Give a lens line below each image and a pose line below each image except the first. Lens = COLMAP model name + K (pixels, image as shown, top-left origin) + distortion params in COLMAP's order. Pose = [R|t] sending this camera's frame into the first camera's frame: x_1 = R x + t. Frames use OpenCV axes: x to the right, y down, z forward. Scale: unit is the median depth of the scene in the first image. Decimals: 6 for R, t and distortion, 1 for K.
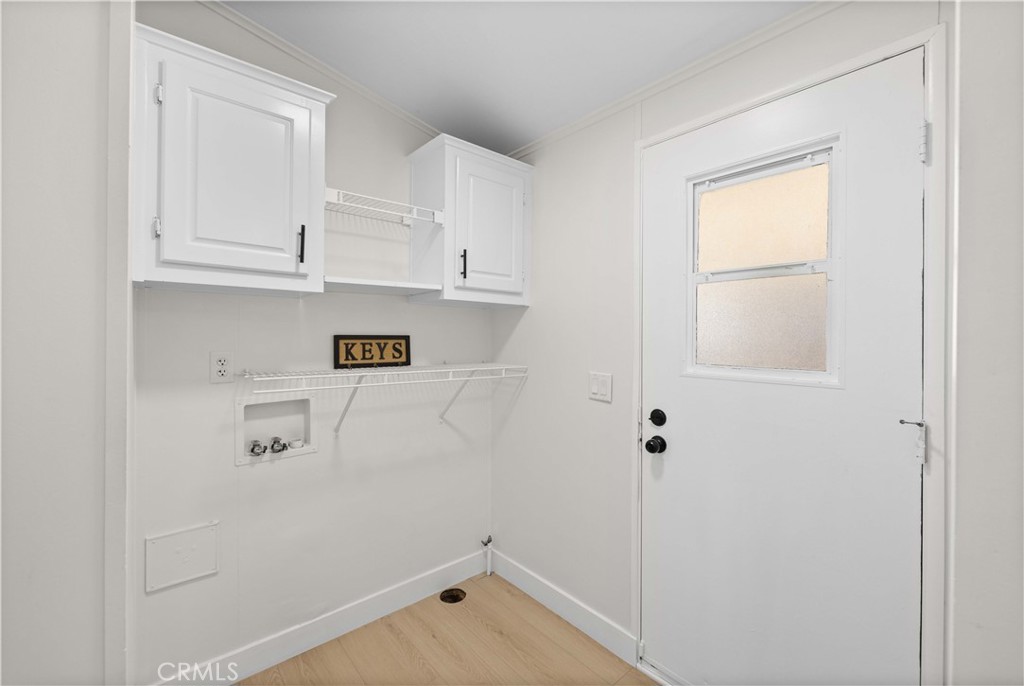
lens RADIAL K [[431.9, 0, 509.4], [0, 431.9, 338.8], [0, 0, 1]] dist [-0.002210, -0.000261]
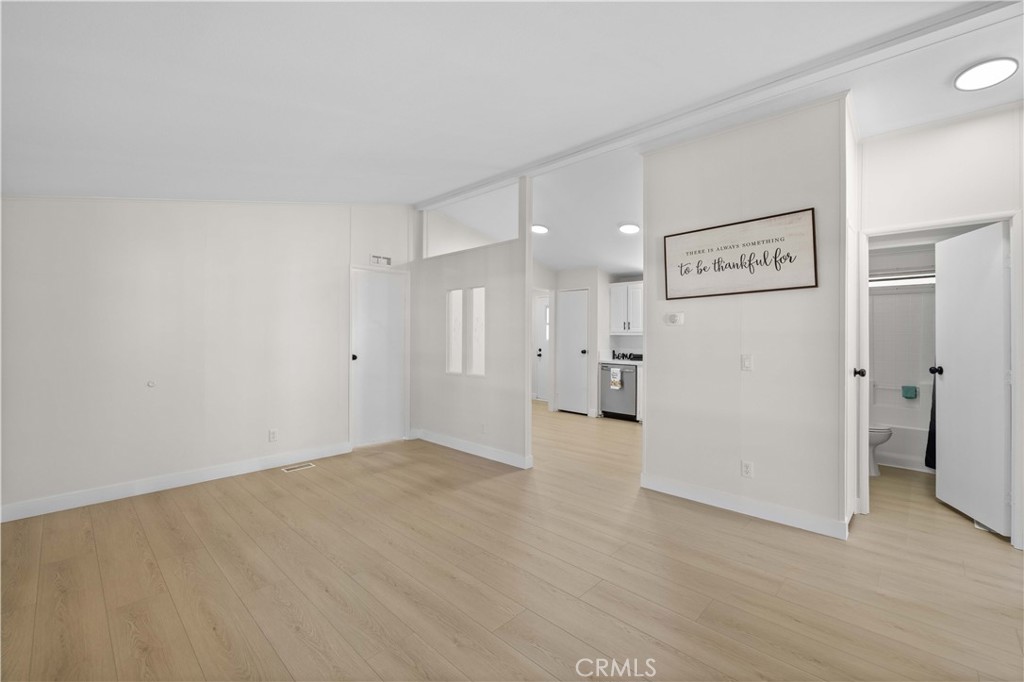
lens RADIAL K [[431.9, 0, 515.1], [0, 431.9, 332.1], [0, 0, 1]] dist [-0.002210, -0.000261]
pose [[0.995454, 0.003657, 0.095177, -0.401133], [-0.002738, 0.999948, -0.009781, 0.011865], [-0.095208, 0.009476, 0.995412, -3.622818]]
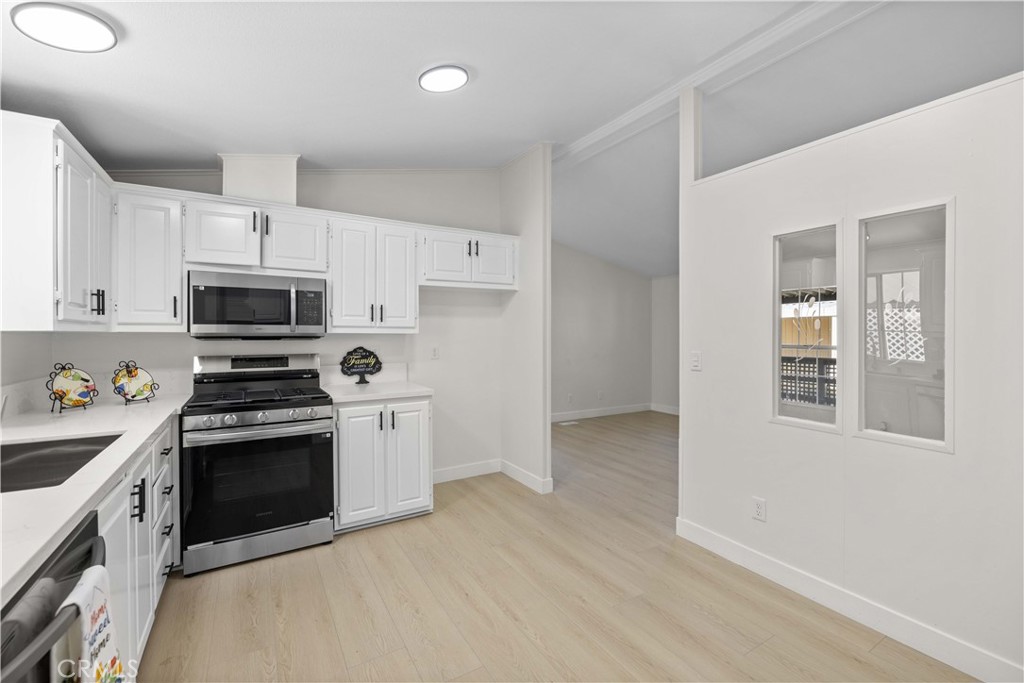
lens RADIAL K [[431.9, 0, 516.1], [0, 431.9, 337.5], [0, 0, 1]] dist [-0.002210, -0.000261]
pose [[-0.987224, -0.004687, 0.159269, 0.205699], [-0.002675, 0.999914, 0.012845, -0.005733], [-0.159315, 0.012254, -0.987152, 0.160298]]
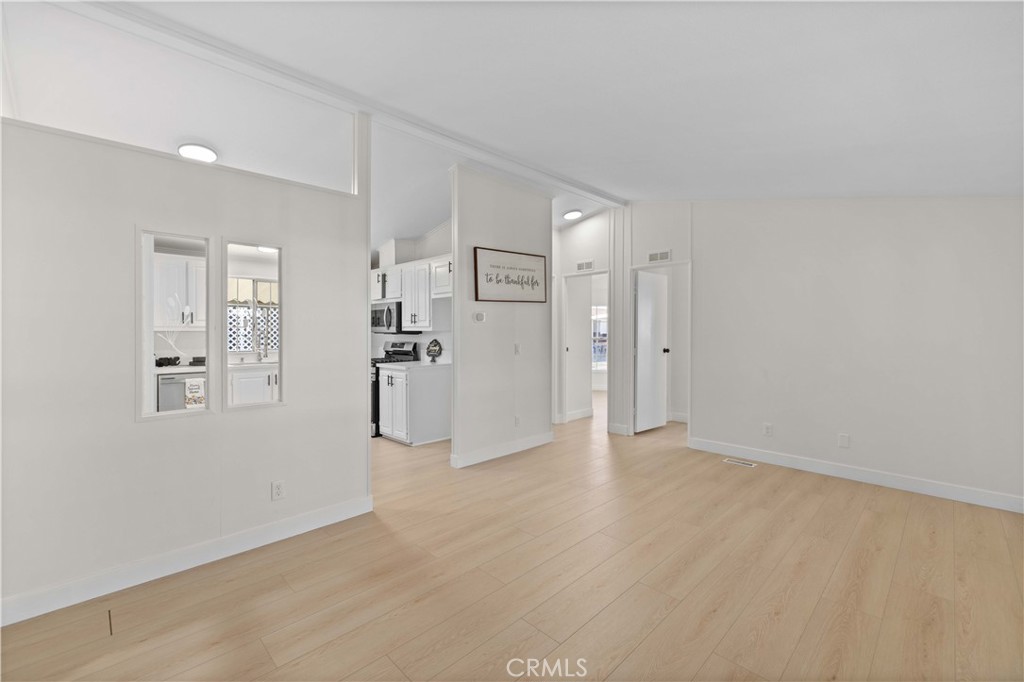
lens RADIAL K [[431.9, 0, 515.8], [0, 431.9, 336.1], [0, 0, 1]] dist [-0.002210, -0.000261]
pose [[-0.066848, -0.010517, 0.997708, -1.801789], [0.004112, 0.999933, 0.010816, 0.009131], [-0.997755, 0.004825, -0.066801, -1.868049]]
